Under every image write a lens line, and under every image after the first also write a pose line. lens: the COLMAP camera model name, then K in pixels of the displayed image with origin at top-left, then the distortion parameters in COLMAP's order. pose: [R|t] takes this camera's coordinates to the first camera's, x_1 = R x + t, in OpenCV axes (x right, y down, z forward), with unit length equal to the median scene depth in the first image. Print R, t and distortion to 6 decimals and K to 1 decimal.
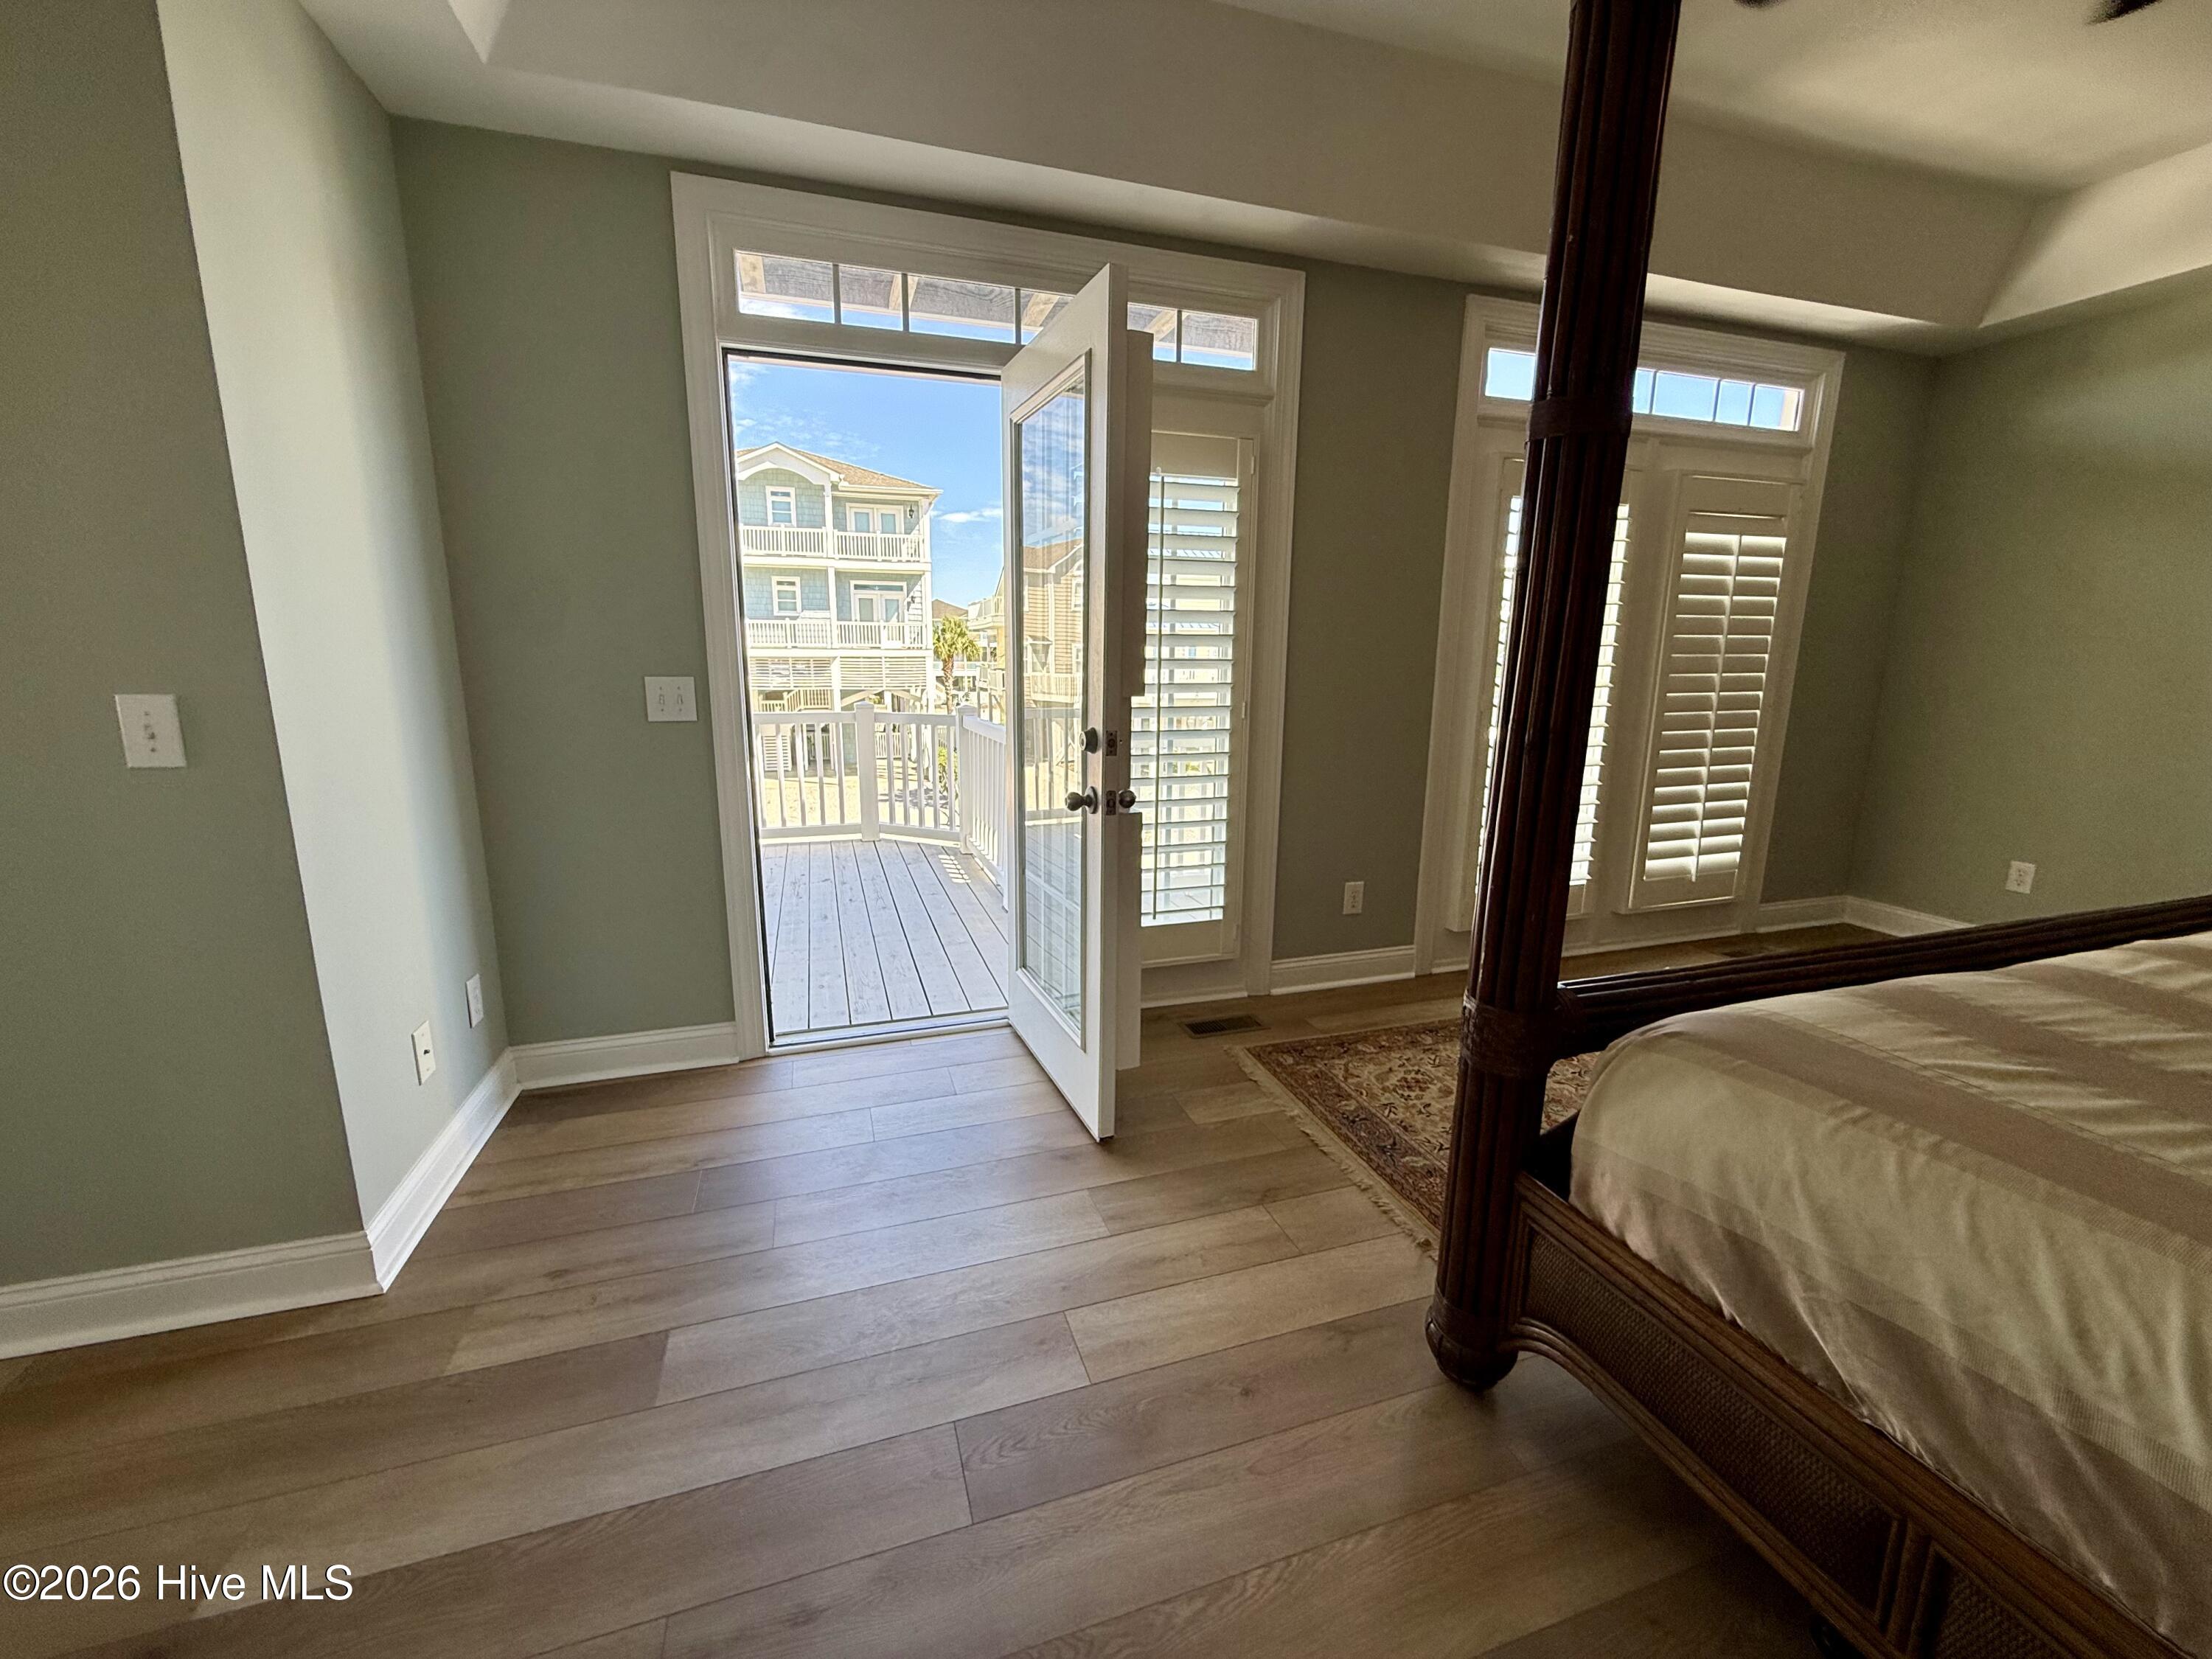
lens RADIAL K [[886.1, 0, 1102.5], [0, 886.1, 825.2], [0, 0, 1]] dist [0.000335, 0.000260]
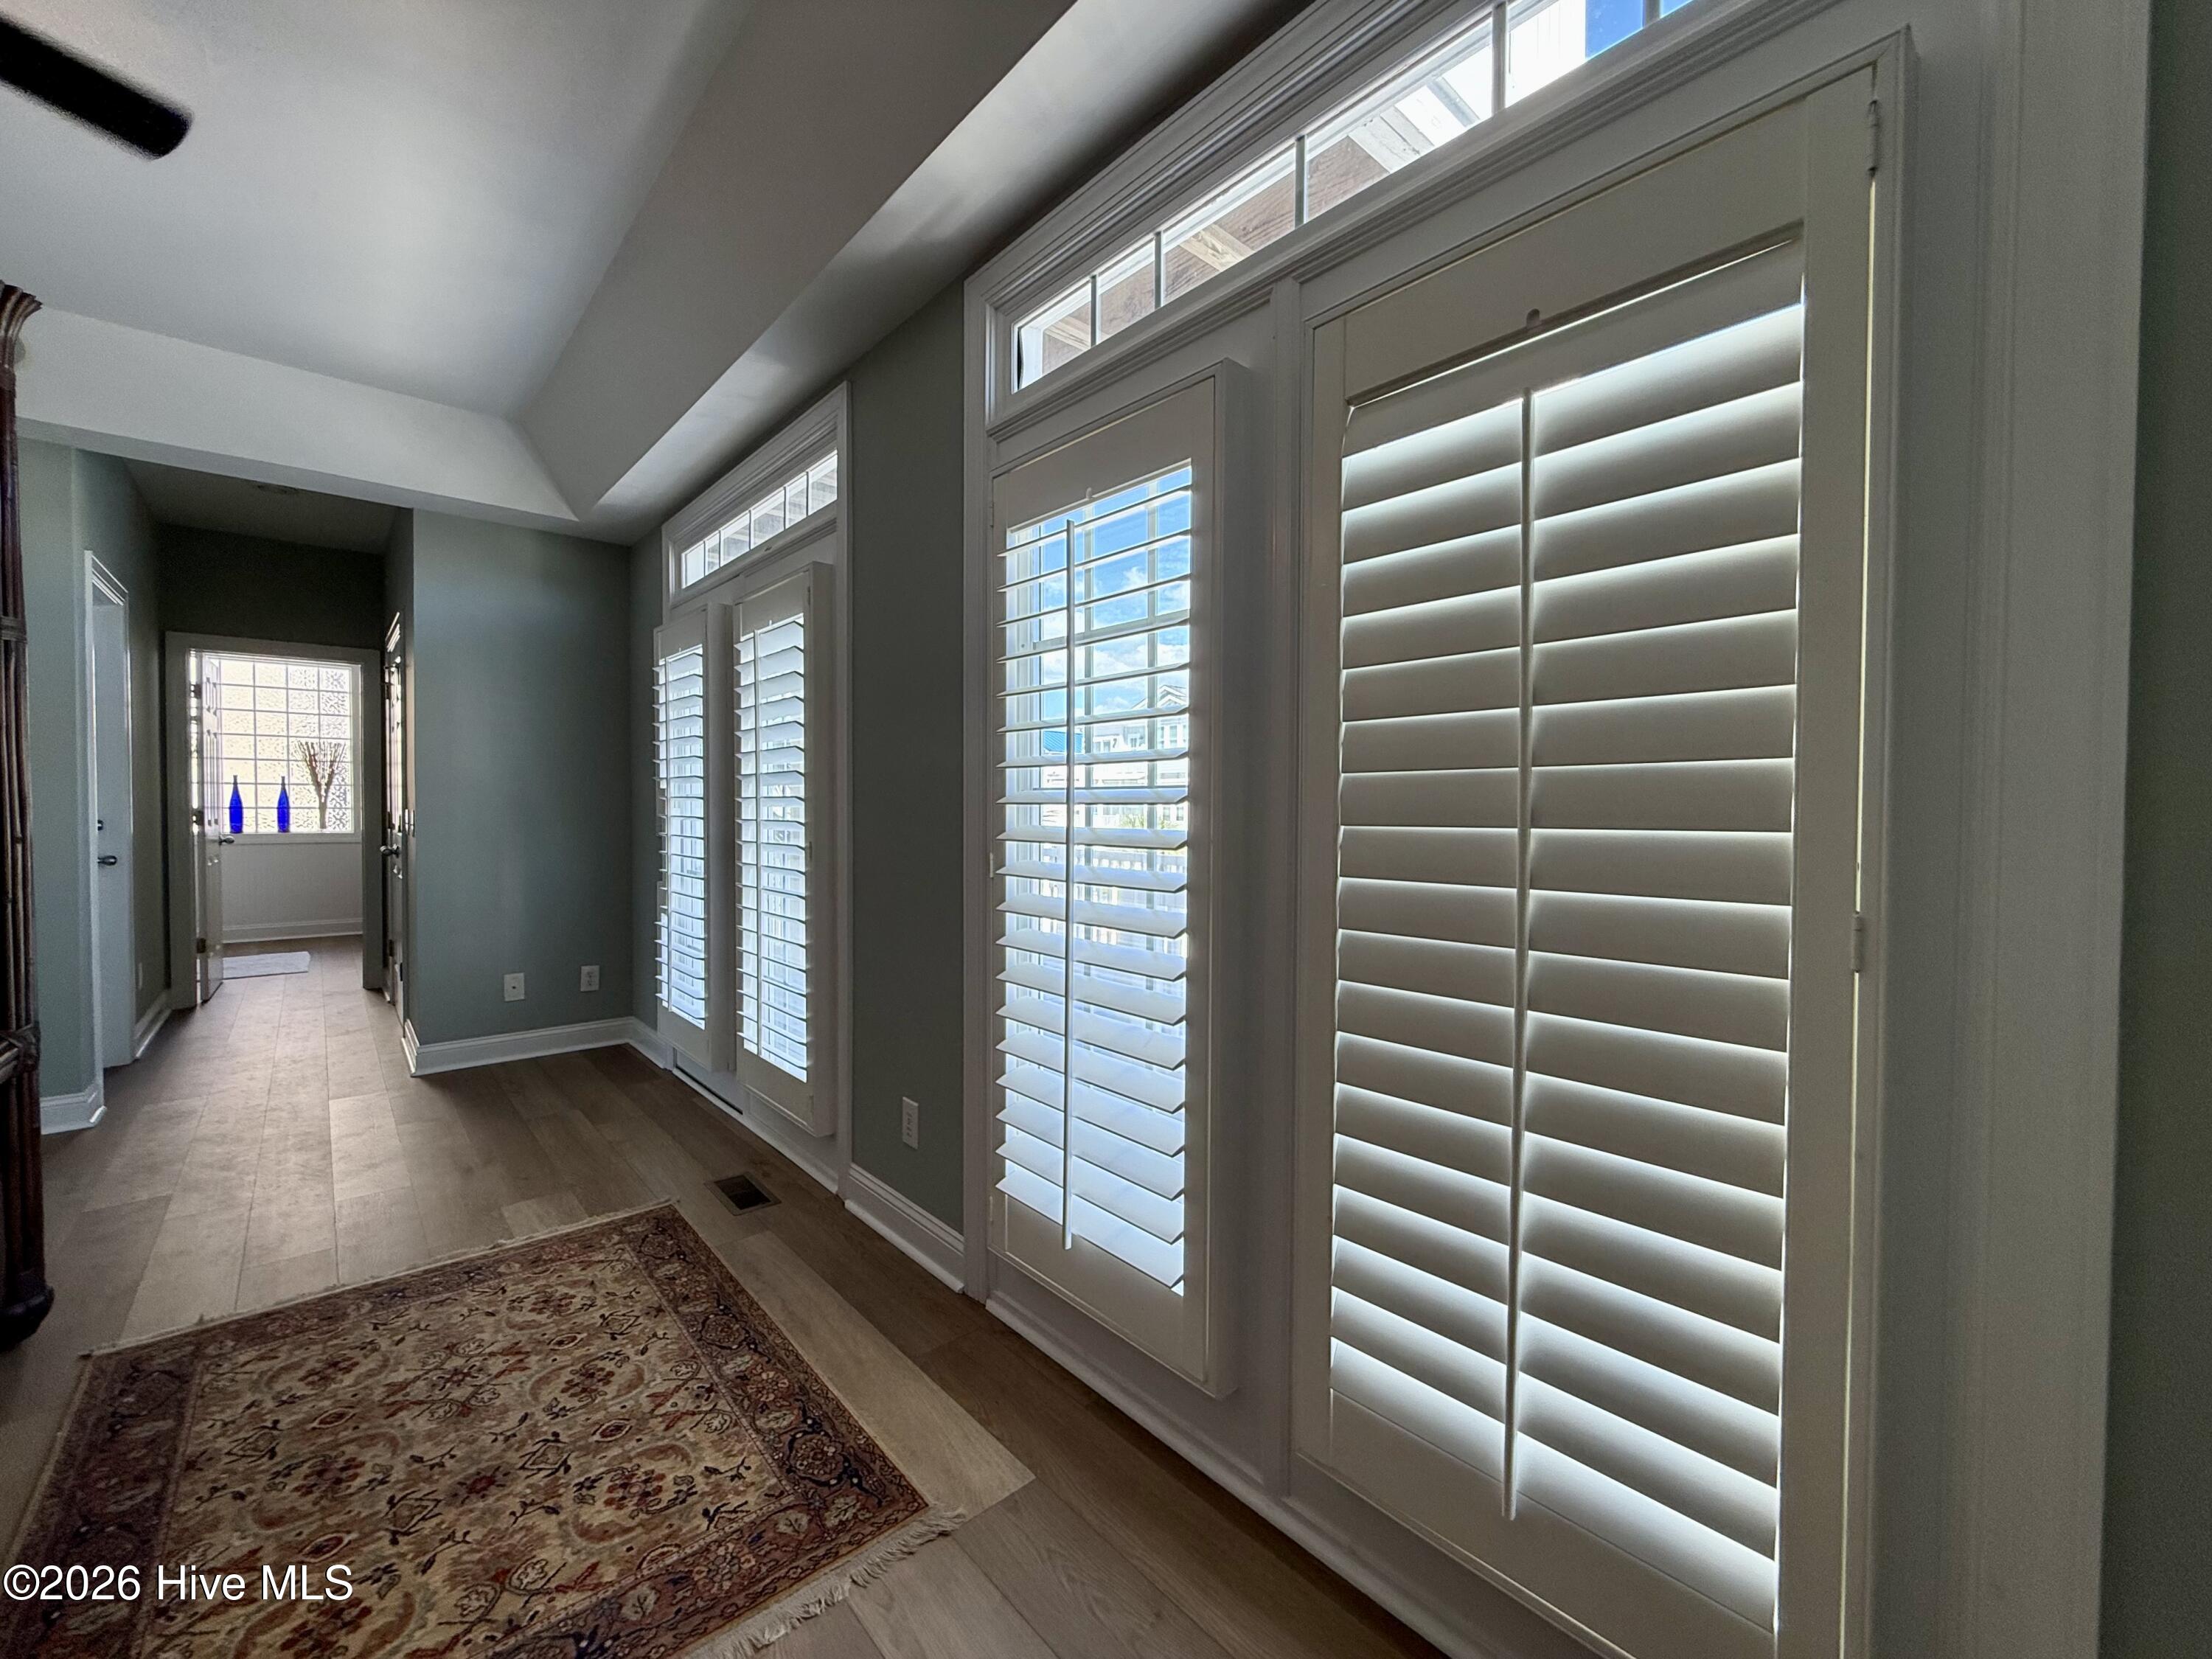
lens RADIAL K [[886.1, 0, 1102.5], [0, 886.1, 825.2], [0, 0, 1]] dist [0.000335, 0.000260]
pose [[0.398719, 0.016573, -0.916924, 1.038523], [-0.175780, 0.982679, -0.058675, -0.145691], [0.900069, 0.184572, 0.394726, 0.844227]]
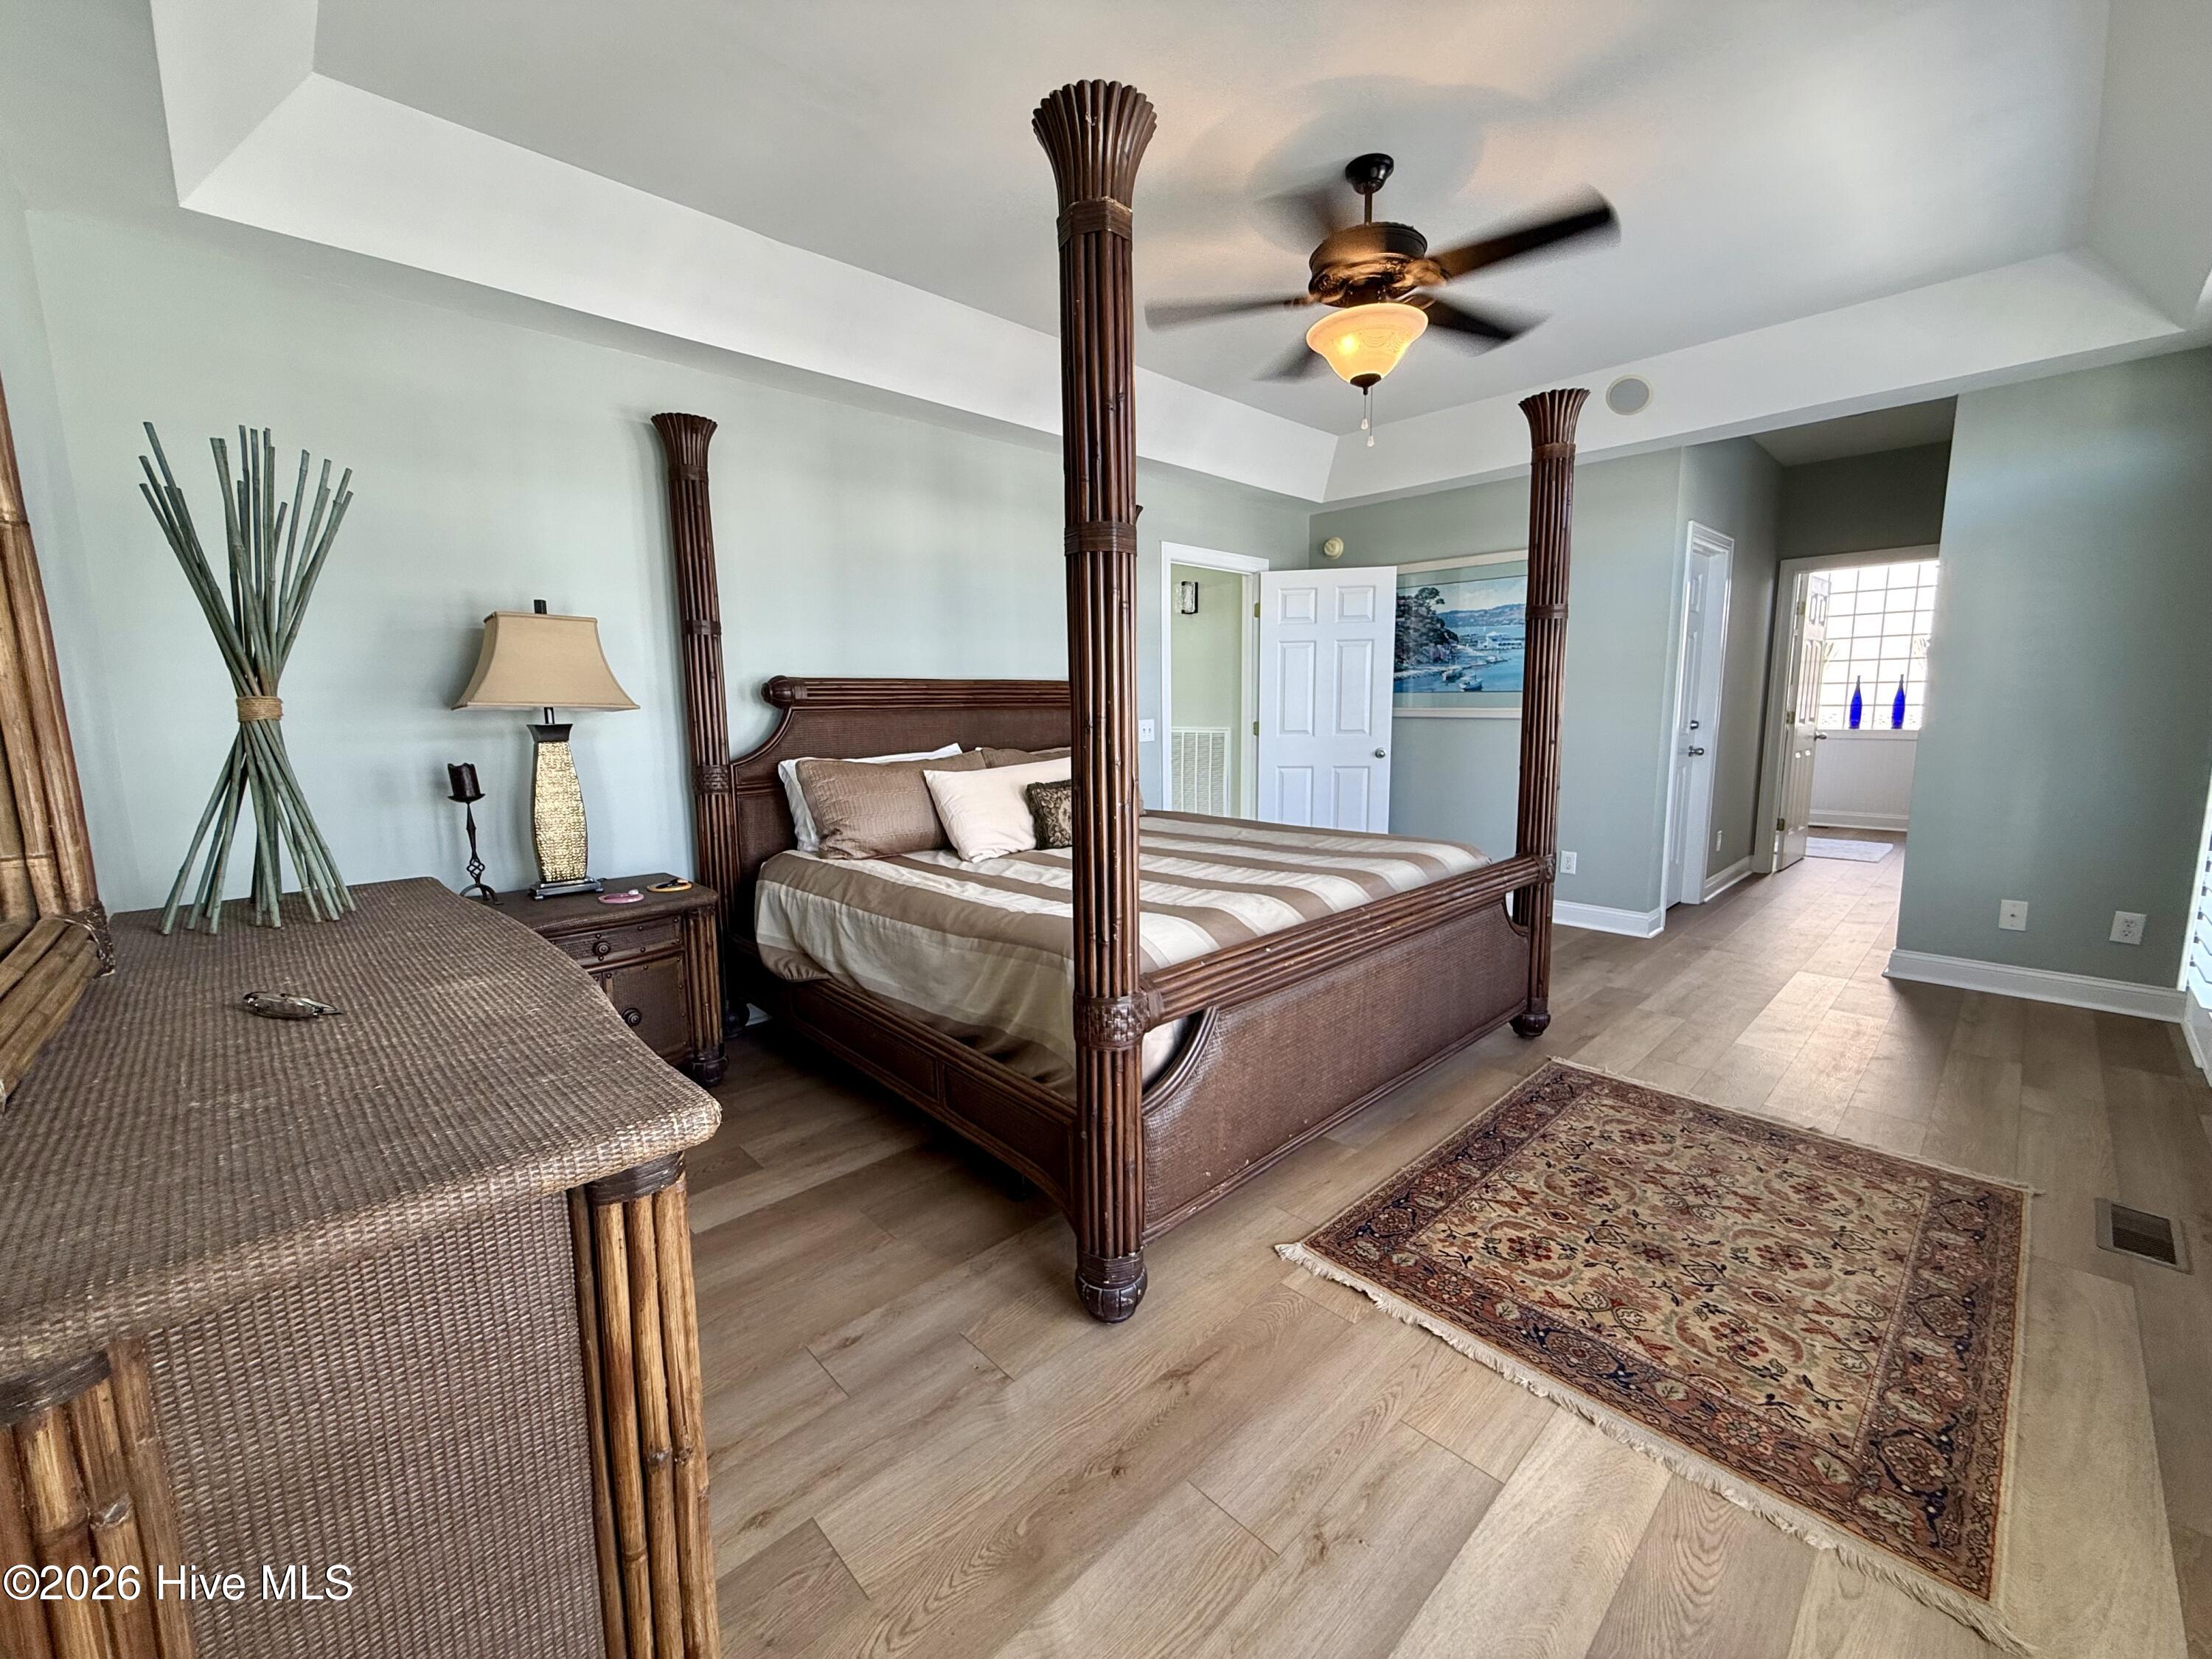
lens RADIAL K [[886.1, 0, 1102.5], [0, 886.1, 825.2], [0, 0, 1]] dist [0.000335, 0.000260]
pose [[-0.903187, 0.067206, -0.423953, 1.068885], [-0.070557, 0.950989, 0.301067, -0.214451], [0.423408, 0.301833, -0.854179, 1.076043]]
